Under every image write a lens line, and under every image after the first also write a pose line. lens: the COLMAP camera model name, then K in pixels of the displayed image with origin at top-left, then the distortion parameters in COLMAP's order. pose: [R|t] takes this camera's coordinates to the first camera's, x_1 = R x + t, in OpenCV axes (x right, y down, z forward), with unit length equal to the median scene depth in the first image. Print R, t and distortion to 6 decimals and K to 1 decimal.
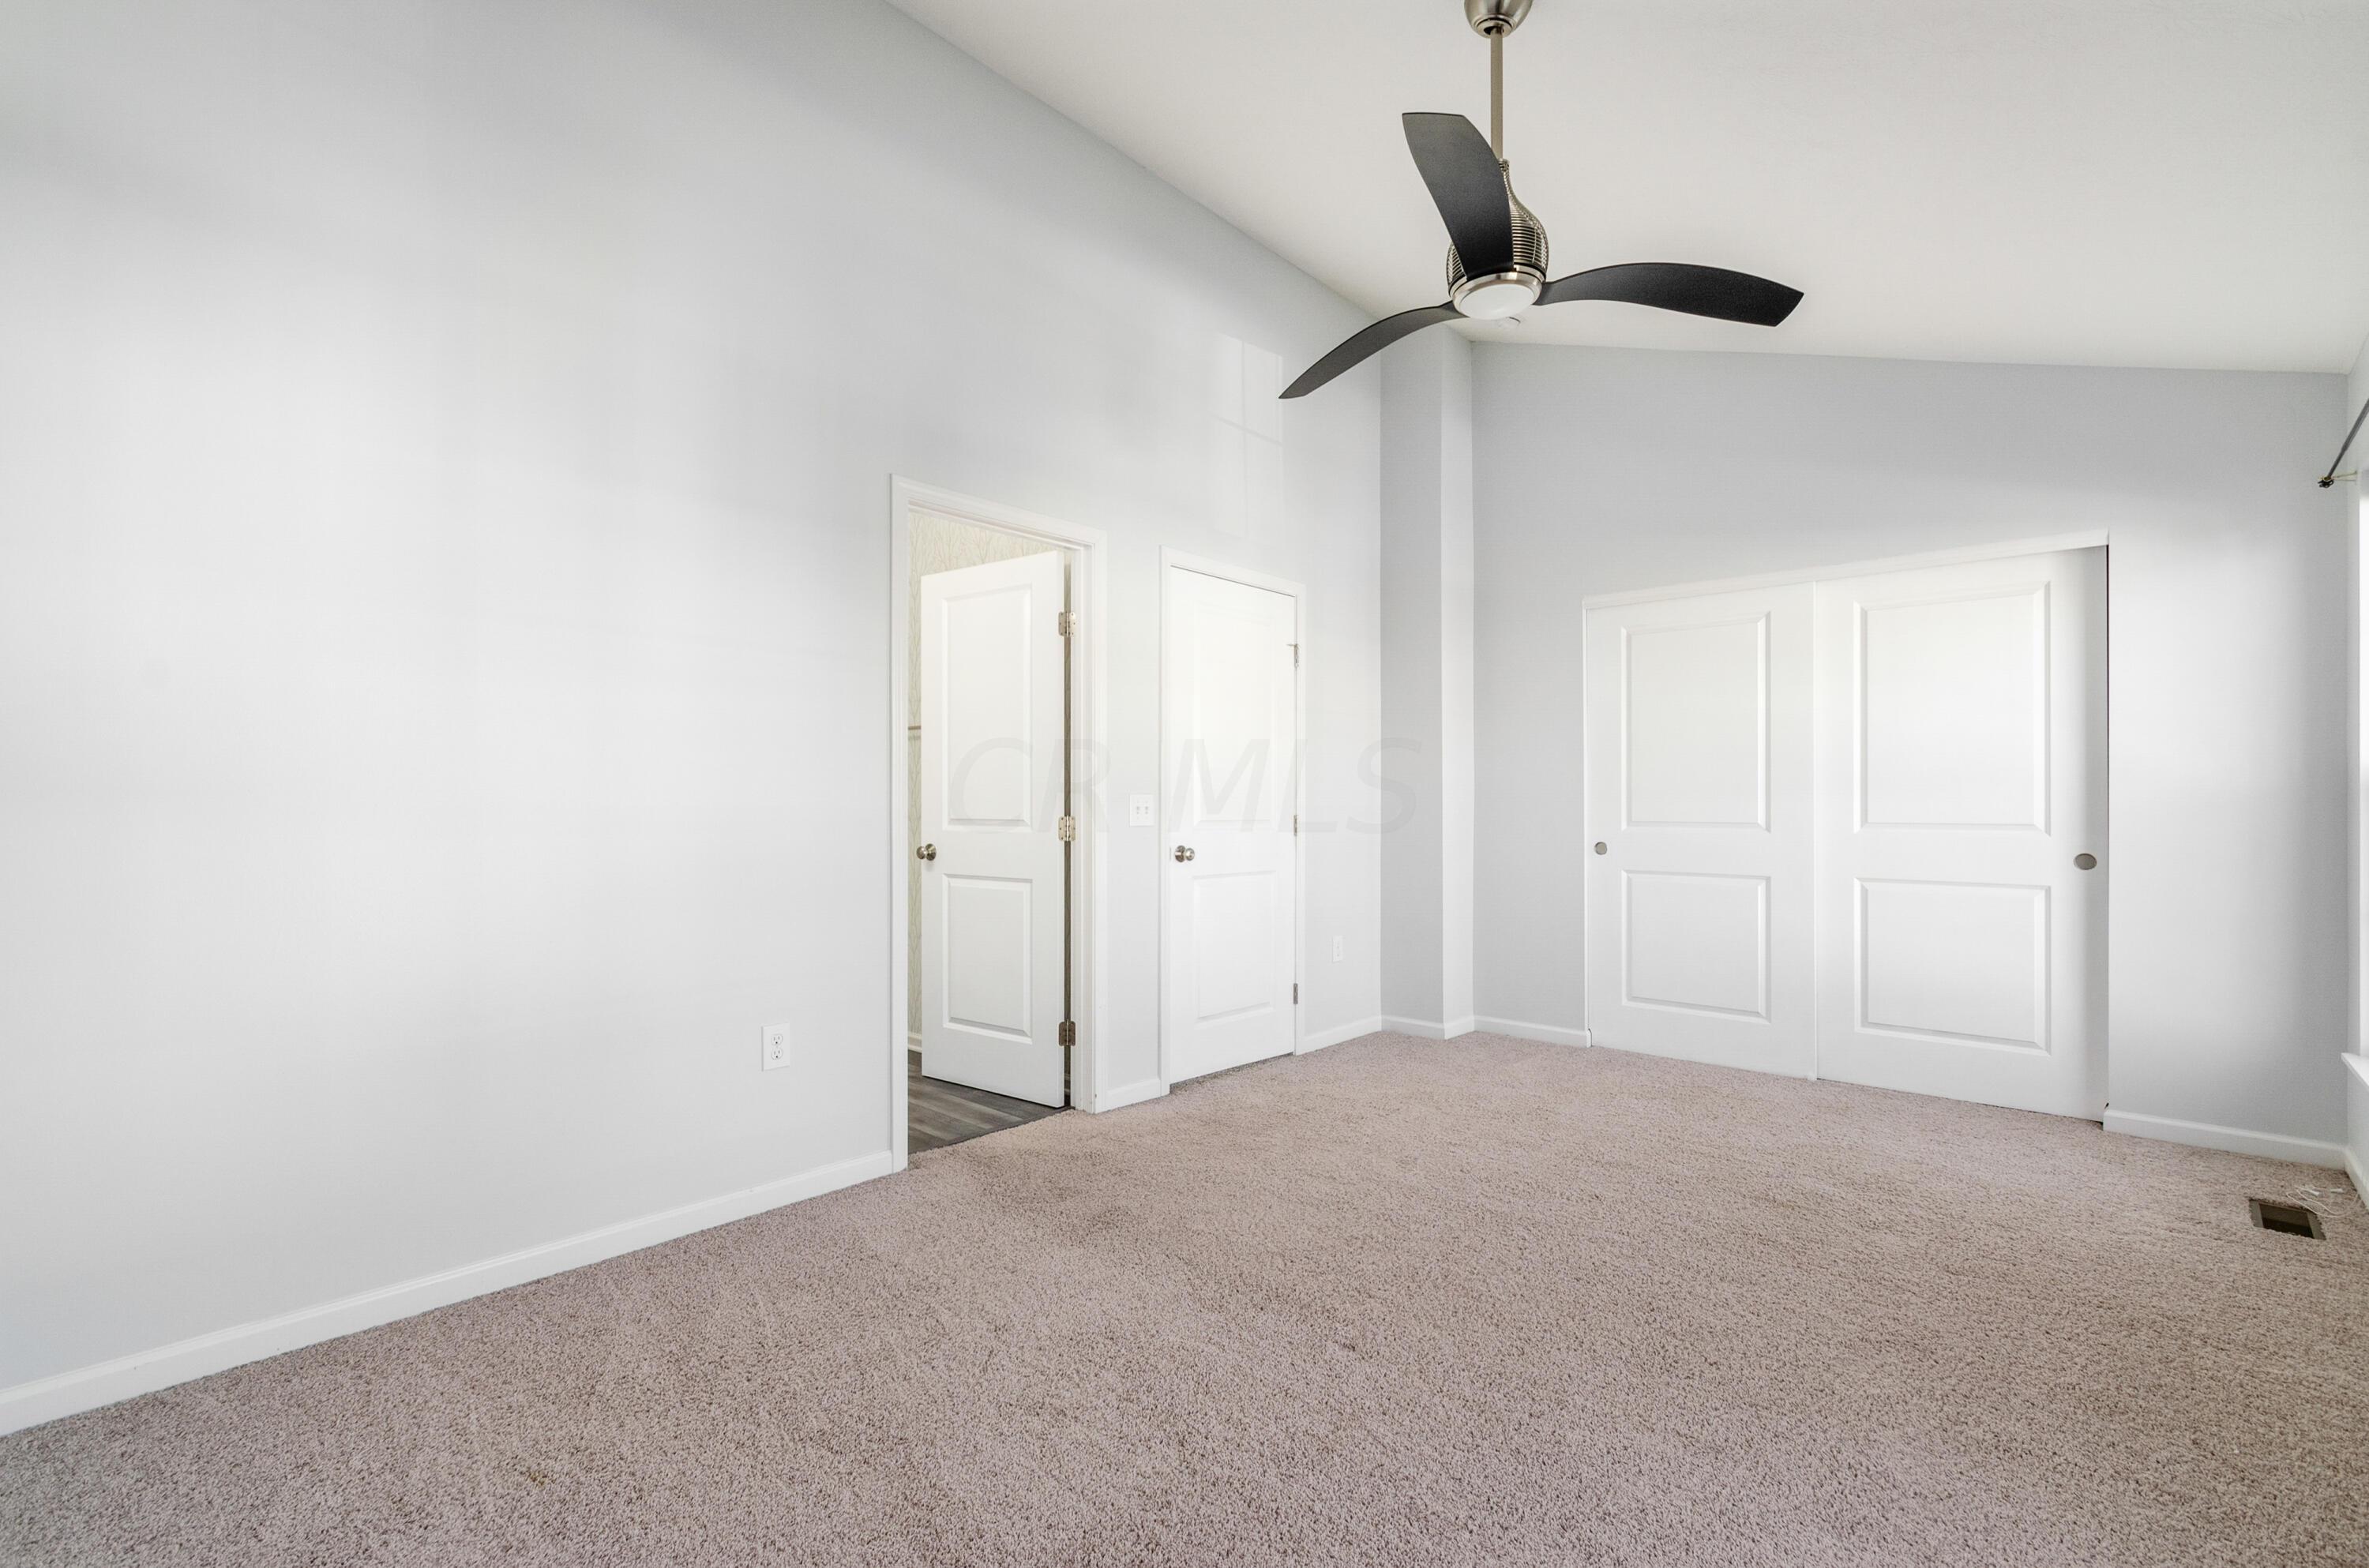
lens RADIAL K [[1031.7, 0, 1183.5], [0, 1031.7, 796.6], [0, 0, 1]] dist [-0.000088, -0.000006]
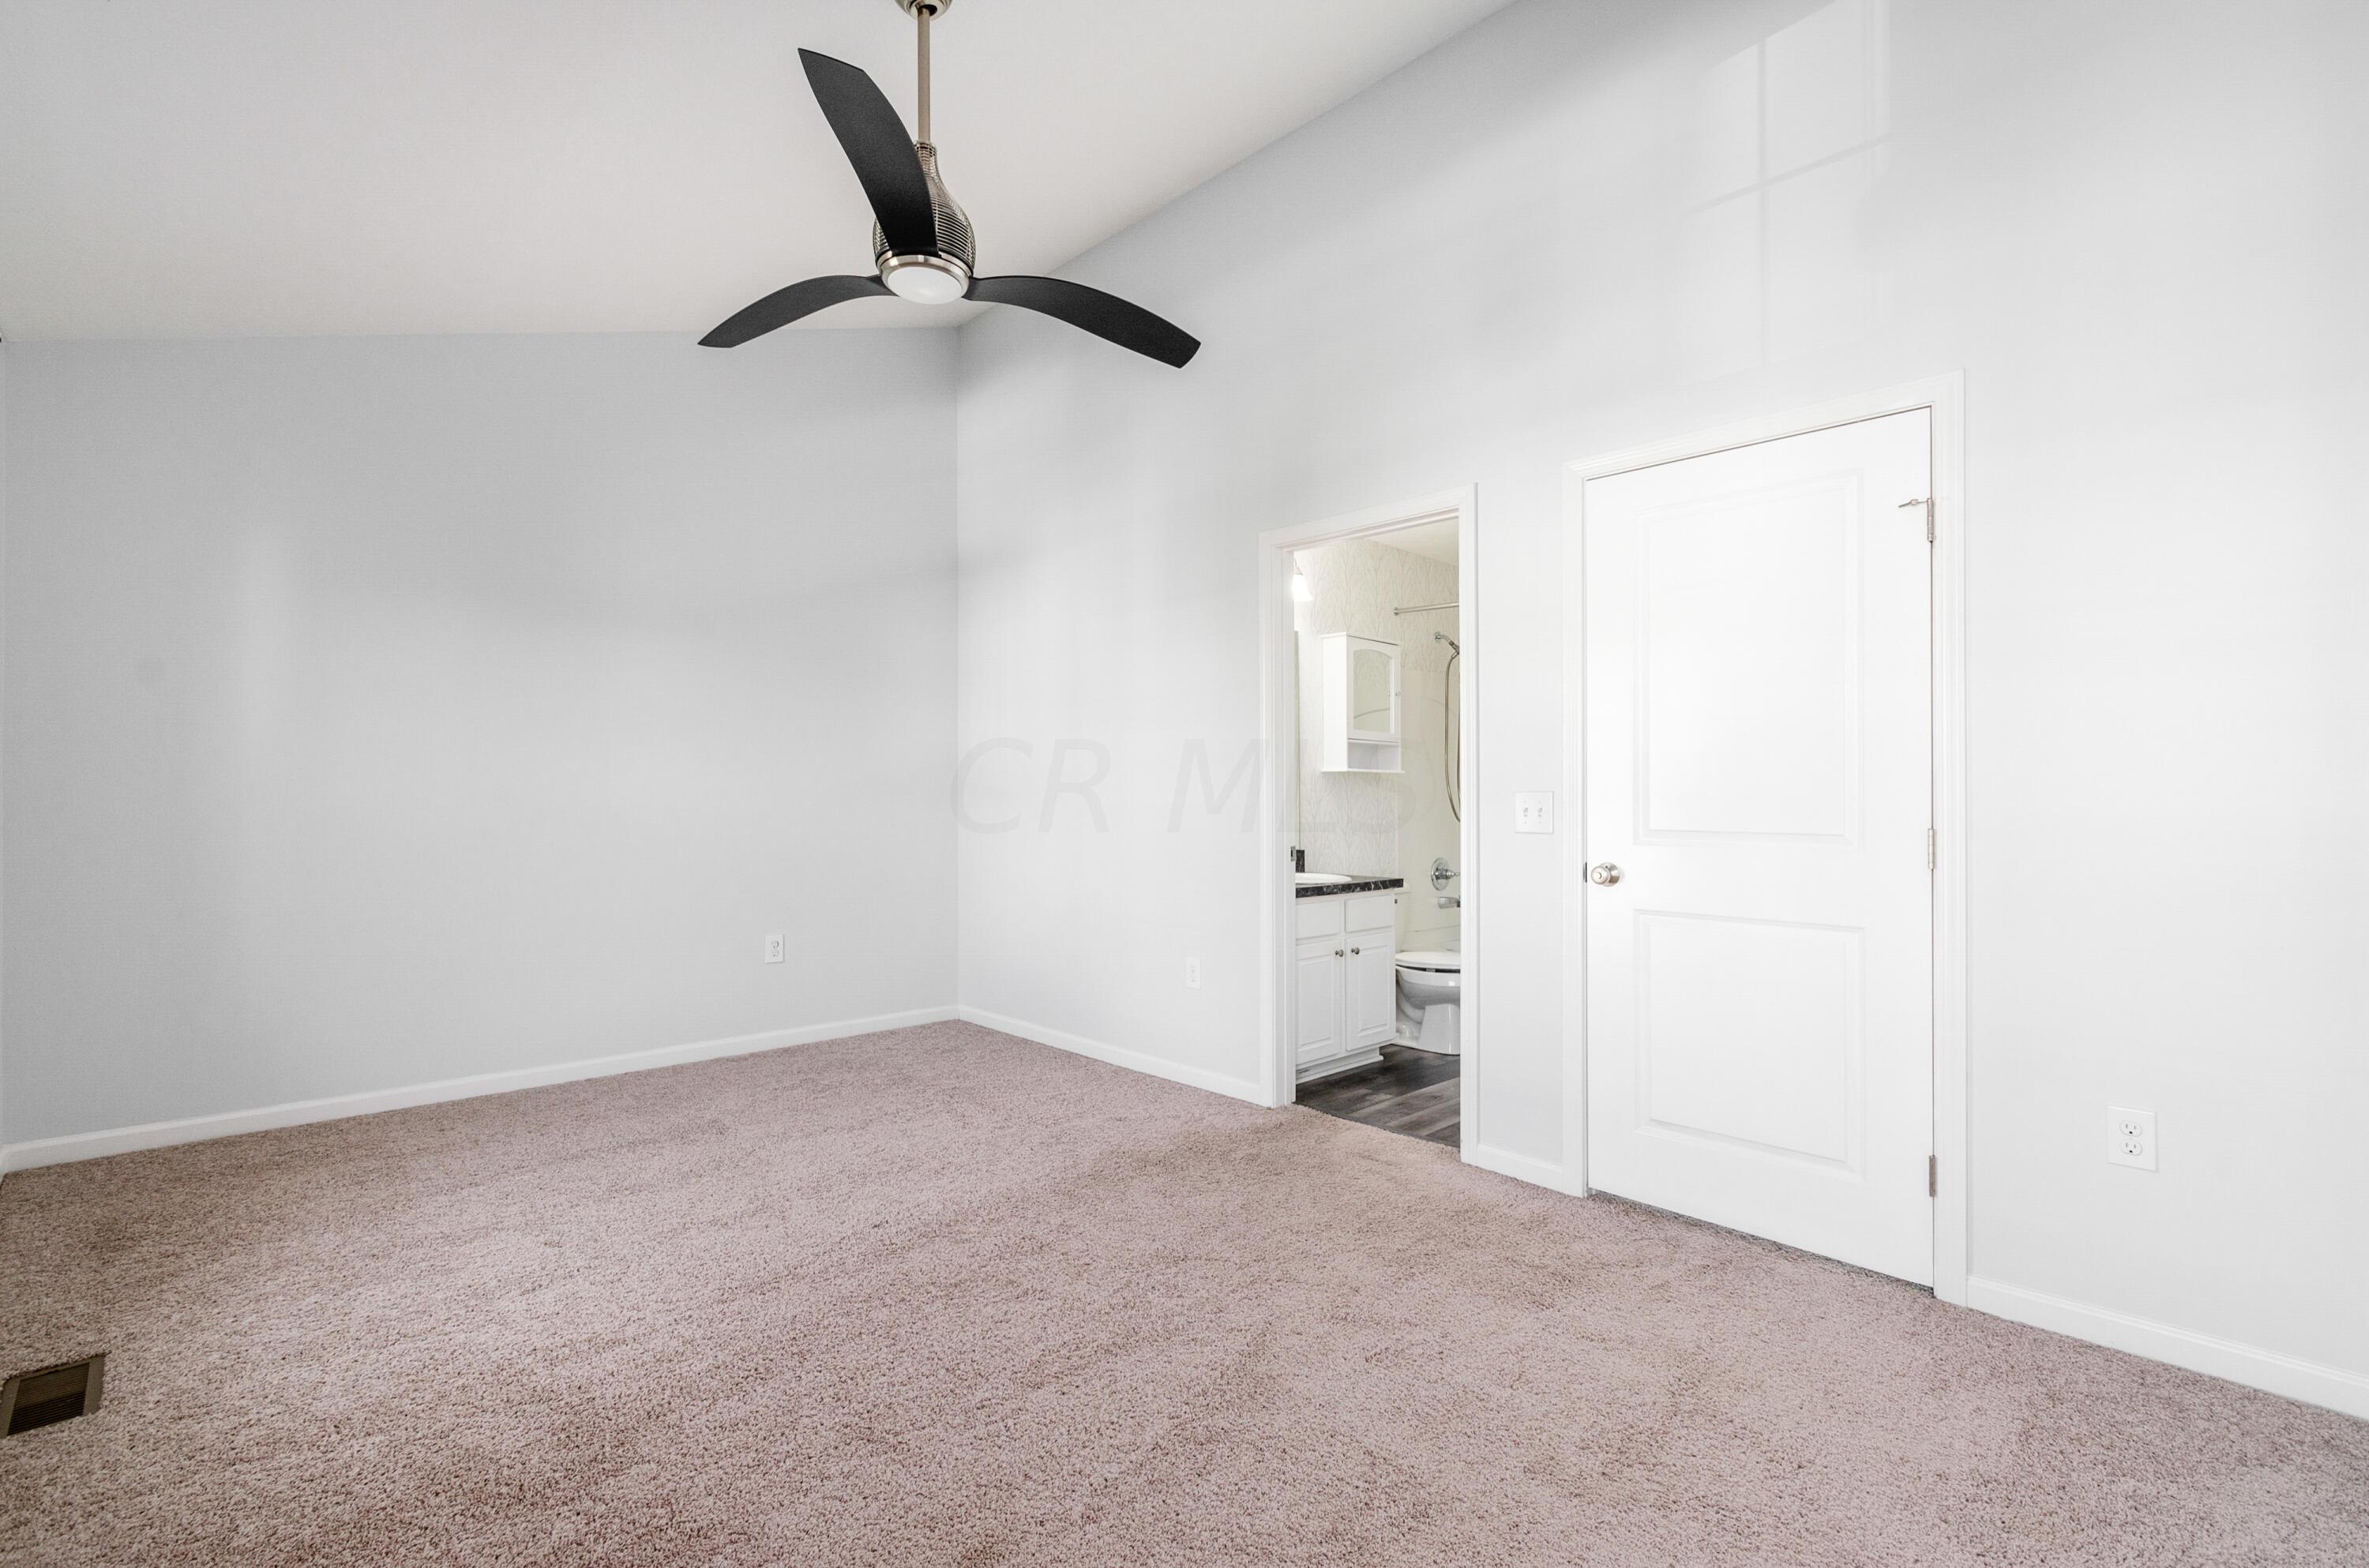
lens RADIAL K [[1029.1, 0, 1184.5], [0, 1029.1, 784.0], [0, 0, 1]] dist [0.000279, 0.000023]
pose [[-0.039562, -0.013701, -0.999123, 0.700144], [0.004956, 0.999891, -0.013908, 0.001473], [0.999205, -0.005502, -0.039490, 0.712842]]
